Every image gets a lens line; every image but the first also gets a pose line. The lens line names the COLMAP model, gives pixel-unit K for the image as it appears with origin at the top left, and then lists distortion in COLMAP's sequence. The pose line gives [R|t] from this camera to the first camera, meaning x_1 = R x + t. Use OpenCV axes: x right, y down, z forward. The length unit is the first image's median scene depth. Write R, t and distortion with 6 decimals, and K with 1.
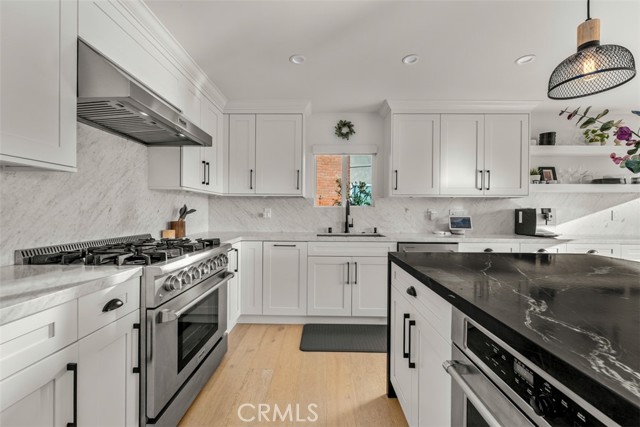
lens RADIAL K [[255.8, 0, 317.6], [0, 255.8, 211.4], [0, 0, 1]] dist [-0.004054, 0.000314]
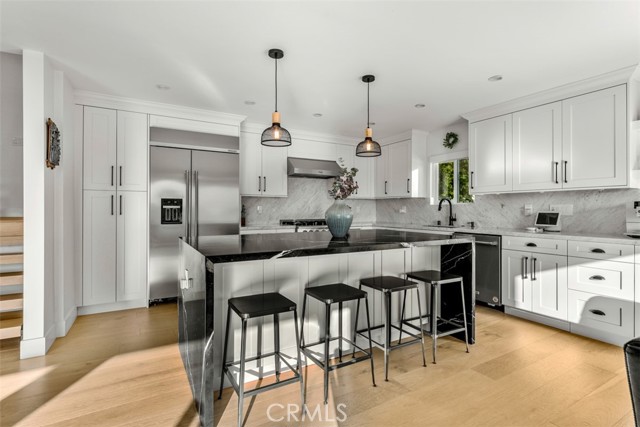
lens RADIAL K [[325.9, 0, 323.3], [0, 325.9, 211.6], [0, 0, 1]] dist [0.000691, 0.000911]
pose [[0.516540, -0.000704, -0.856263, 1.126451], [0.001154, 0.999999, -0.000127, 0.017809], [0.856263, -0.000922, 0.516540, -0.314255]]
